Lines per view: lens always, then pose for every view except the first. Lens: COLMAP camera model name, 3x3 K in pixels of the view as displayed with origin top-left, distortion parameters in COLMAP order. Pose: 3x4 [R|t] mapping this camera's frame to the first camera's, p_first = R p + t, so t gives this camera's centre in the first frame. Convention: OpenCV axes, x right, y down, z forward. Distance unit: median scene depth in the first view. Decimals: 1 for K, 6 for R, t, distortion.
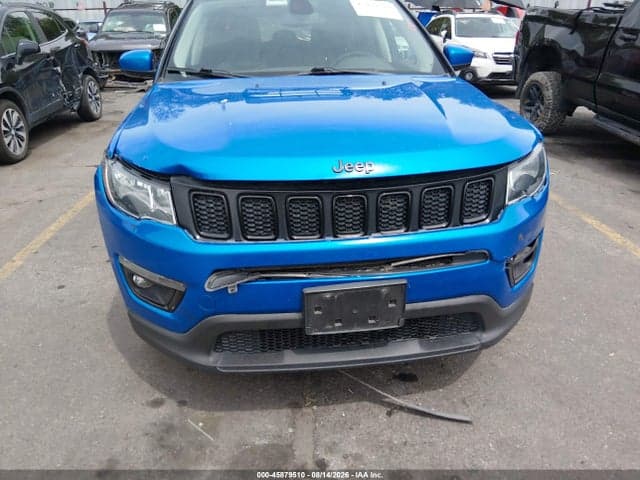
lens RADIAL K [[478.9, 0, 323.0], [0, 478.9, 242.9], [0, 0, 1]] dist [0.044200, -0.071694]
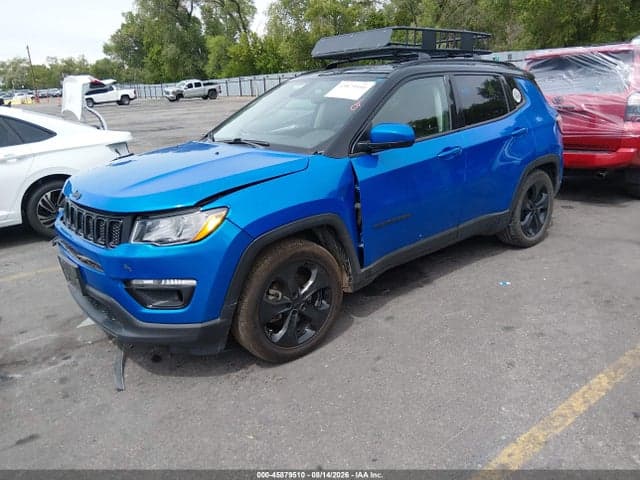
lens RADIAL K [[477.3, 0, 325.2], [0, 477.3, 239.8], [0, 0, 1]] dist [0.087867, -0.154028]
pose [[0.559861, 0.236418, -0.794143, 1.572134], [-0.301226, 0.950926, 0.070732, -0.314305], [0.771893, 0.199616, 0.603601, 0.488564]]
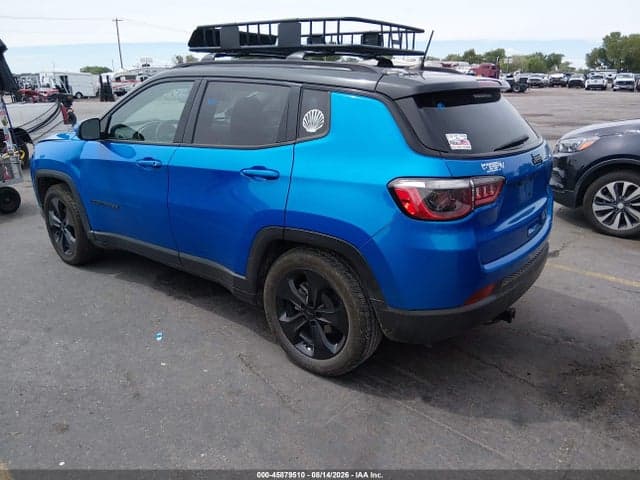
lens RADIAL K [[477.3, 0, 325.2], [0, 477.3, 239.8], [0, 0, 1]] dist [0.087867, -0.154028]
pose [[-0.697746, 0.229692, -0.678522, 1.109740], [-0.294296, 0.771659, 0.563855, -1.507981], [0.653101, 0.593114, -0.470824, 3.112396]]
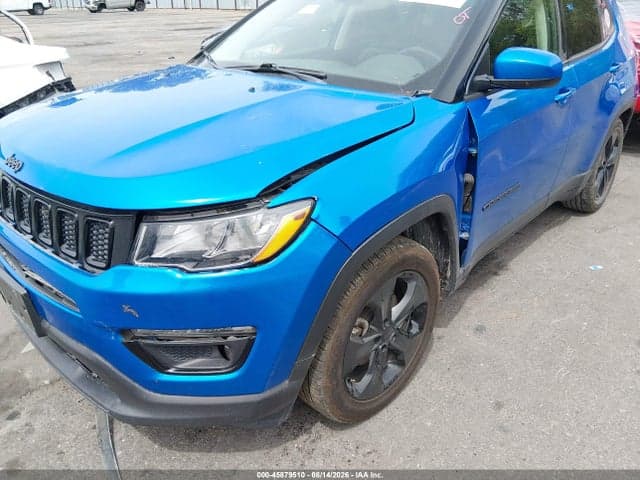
lens RADIAL K [[485.3, 0, 322.4], [0, 485.3, 236.6], [0, 0, 1]] dist [0.037316, -0.062229]
pose [[0.647742, 0.337036, -0.683255, 0.941958], [-0.314908, 0.935071, 0.162712, -0.296366], [0.693731, 0.109767, 0.711820, 0.549062]]
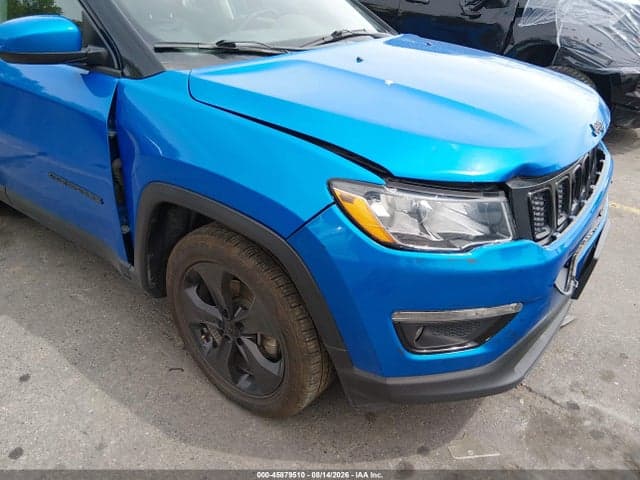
lens RADIAL K [[478.9, 0, 323.0], [0, 478.9, 242.9], [0, 0, 1]] dist [0.044200, -0.071694]
pose [[0.678650, -0.319708, 0.661227, -0.845987], [0.264236, 0.946286, 0.186338, -0.211606], [-0.685284, 0.048262, 0.726676, 0.489620]]
